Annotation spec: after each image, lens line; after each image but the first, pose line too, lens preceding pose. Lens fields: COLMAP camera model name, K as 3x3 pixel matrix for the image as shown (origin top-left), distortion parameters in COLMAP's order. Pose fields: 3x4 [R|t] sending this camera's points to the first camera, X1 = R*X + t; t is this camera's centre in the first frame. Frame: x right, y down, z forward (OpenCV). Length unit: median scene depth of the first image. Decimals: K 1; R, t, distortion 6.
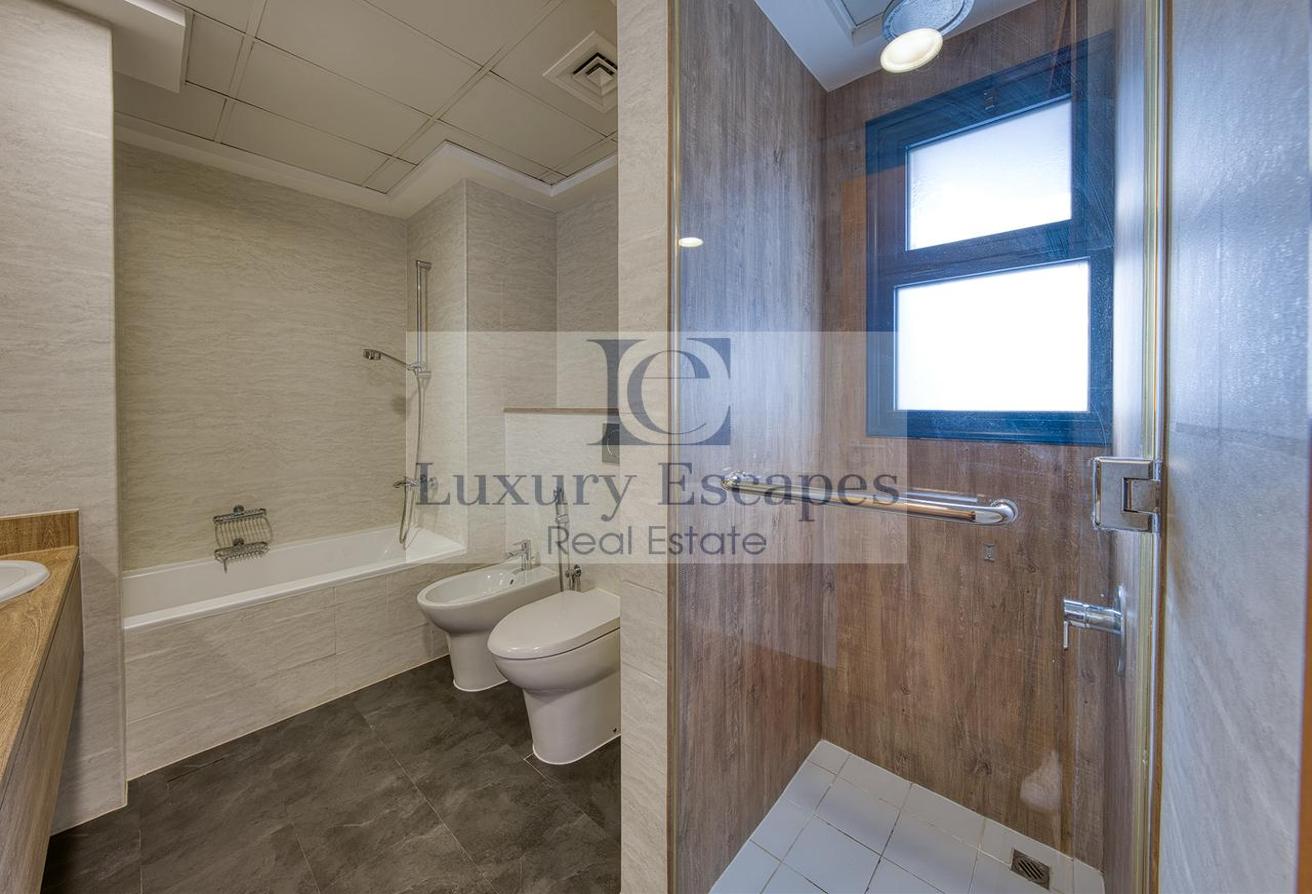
lens RADIAL K [[470.7, 0, 656.9], [0, 470.7, 430.1], [0, 0, 1]] dist [-0.005744, 0.000301]
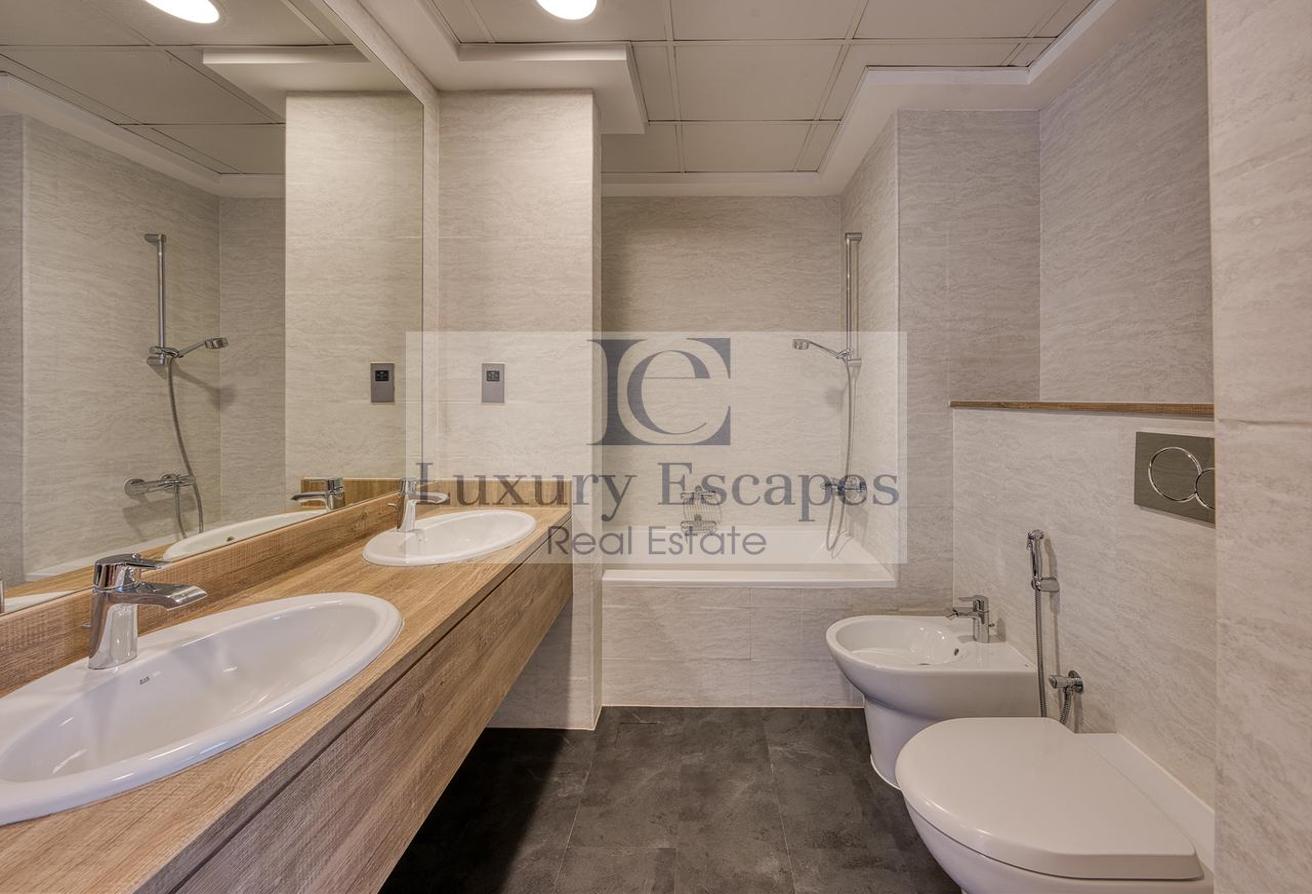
lens RADIAL K [[465.8, 0, 692.5], [0, 465.8, 393.4], [0, 0, 1]] dist [-0.006824, -0.000027]
pose [[0.645052, -0.007804, -0.764099, -0.035011], [-0.040399, 0.998201, -0.044300, -0.012488], [0.763070, 0.059444, 0.643576, 0.249312]]
